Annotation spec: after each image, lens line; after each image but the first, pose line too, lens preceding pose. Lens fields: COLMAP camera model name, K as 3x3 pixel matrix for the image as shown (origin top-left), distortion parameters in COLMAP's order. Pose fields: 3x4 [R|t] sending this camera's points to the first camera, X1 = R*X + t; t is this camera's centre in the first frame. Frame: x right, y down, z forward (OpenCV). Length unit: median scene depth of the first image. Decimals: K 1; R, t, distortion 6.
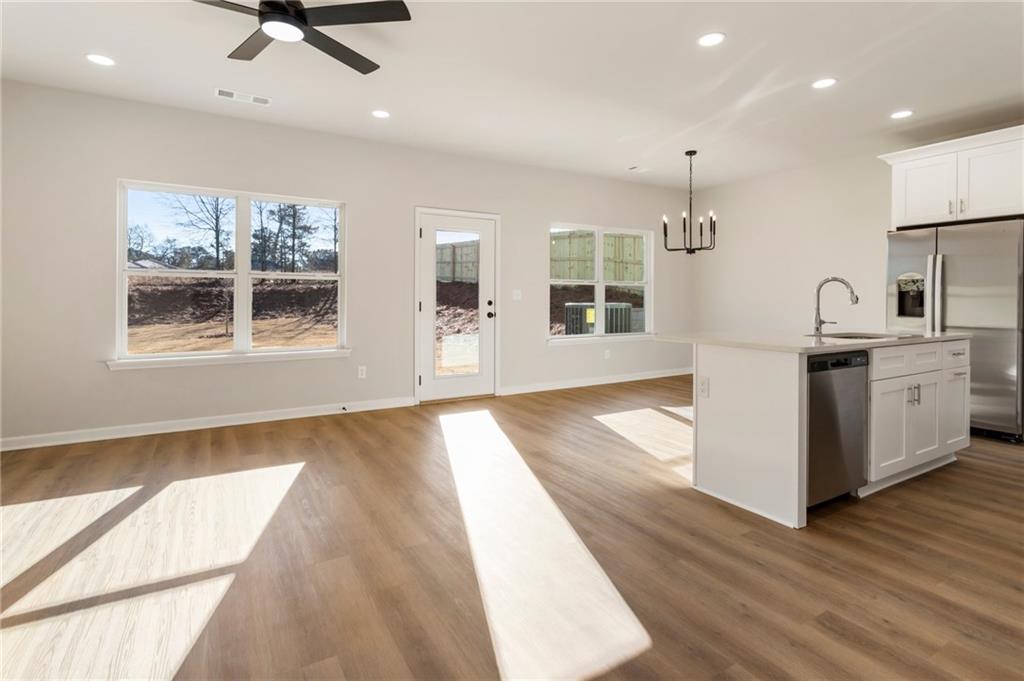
lens RADIAL K [[502.2, 0, 510.3], [0, 502.2, 299.6], [0, 0, 1]] dist [0.000052, -0.000177]
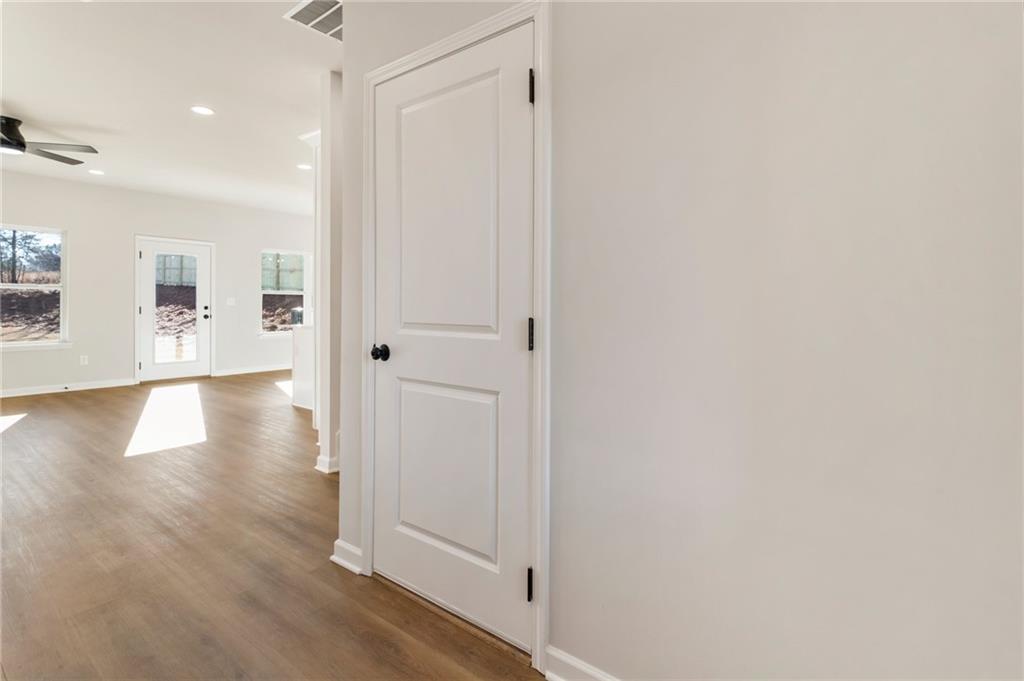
lens RADIAL K [[490.5, 0, 510.9], [0, 490.5, 311.5], [0, 0, 1]] dist [0.002141, -0.000093]
pose [[0.927575, -0.000929, 0.373635, 0.233168], [-0.002558, 0.999958, 0.008837, 0.002796], [-0.373628, -0.009152, 0.927534, -0.544067]]
